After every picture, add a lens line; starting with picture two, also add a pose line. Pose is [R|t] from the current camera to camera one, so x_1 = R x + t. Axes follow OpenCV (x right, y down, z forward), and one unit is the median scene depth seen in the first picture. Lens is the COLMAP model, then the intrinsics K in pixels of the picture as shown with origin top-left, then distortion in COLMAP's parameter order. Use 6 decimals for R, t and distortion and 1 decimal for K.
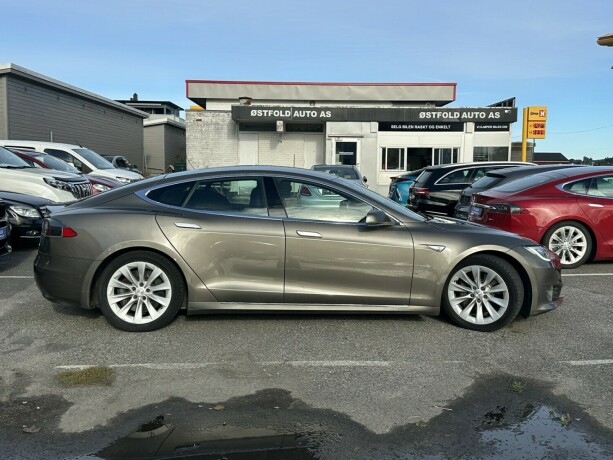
lens RADIAL K [[664.9, 0, 306.5], [0, 664.9, 230.0], [0, 0, 1]] dist [0.075407, -0.007955]
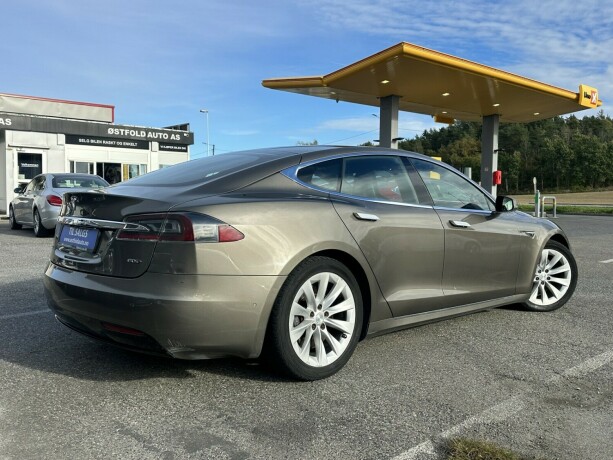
lens RADIAL K [[552.8, 0, 306.5], [0, 552.8, 230.0], [0, 0, 1]] dist [0.166409, -0.319112]
pose [[0.757729, -0.038210, 0.651450, -0.166770], [0.056193, 0.998397, -0.006800, 0.002011], [-0.650146, 0.041759, 0.758661, 0.156942]]
